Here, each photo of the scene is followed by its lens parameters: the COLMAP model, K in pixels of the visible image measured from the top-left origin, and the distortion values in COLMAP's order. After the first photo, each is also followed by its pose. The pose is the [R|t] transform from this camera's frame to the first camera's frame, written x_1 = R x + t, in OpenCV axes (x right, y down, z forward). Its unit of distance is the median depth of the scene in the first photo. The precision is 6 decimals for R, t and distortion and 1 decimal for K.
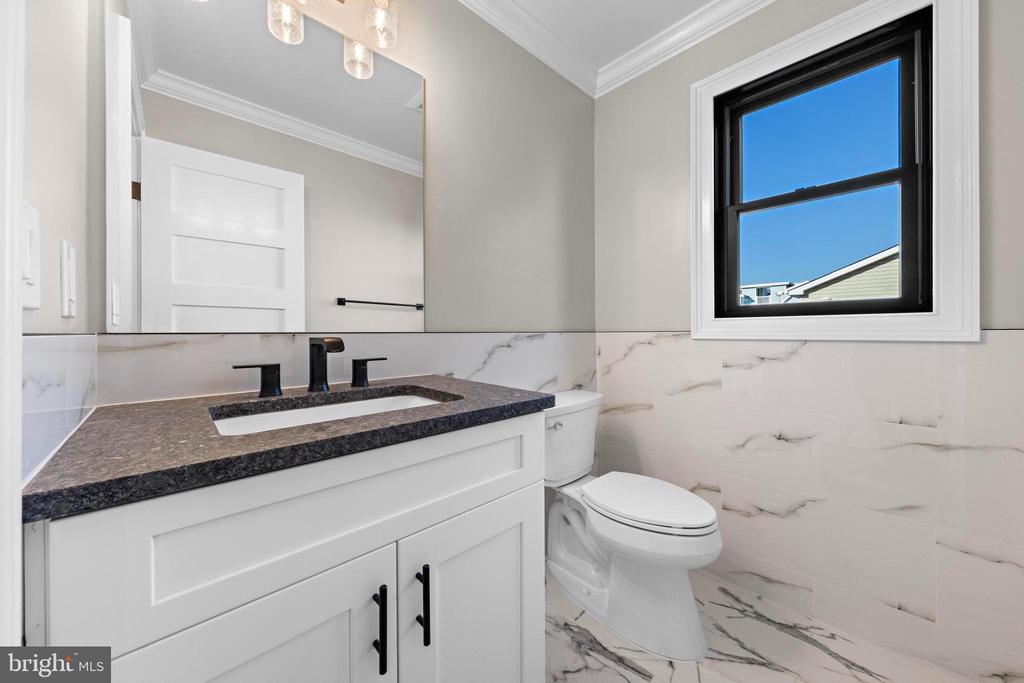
lens RADIAL K [[366.2, 0, 508.3], [0, 366.2, 335.0], [0, 0, 1]] dist [-0.000075, -0.000013]
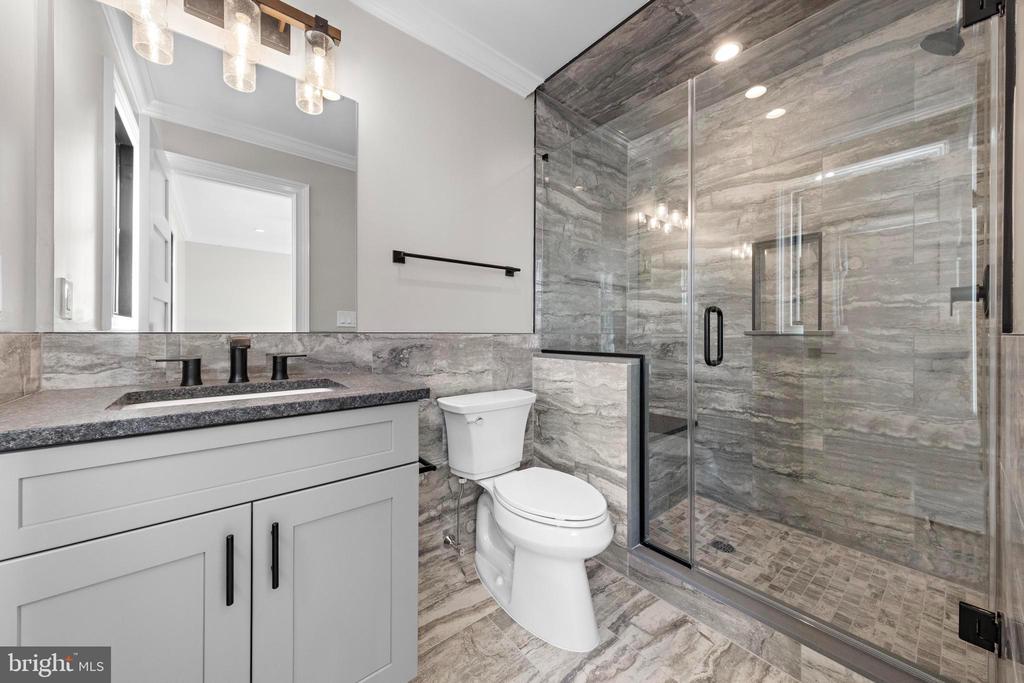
lens RADIAL K [[366.2, 0, 508.3], [0, 366.2, 335.0], [0, 0, 1]] dist [-0.000075, -0.000013]
pose [[0.990908, 0.007227, -0.134349, 0.451373], [-0.007483, 0.999971, -0.001400, -0.006333], [0.134335, 0.002392, 0.990933, -0.073856]]
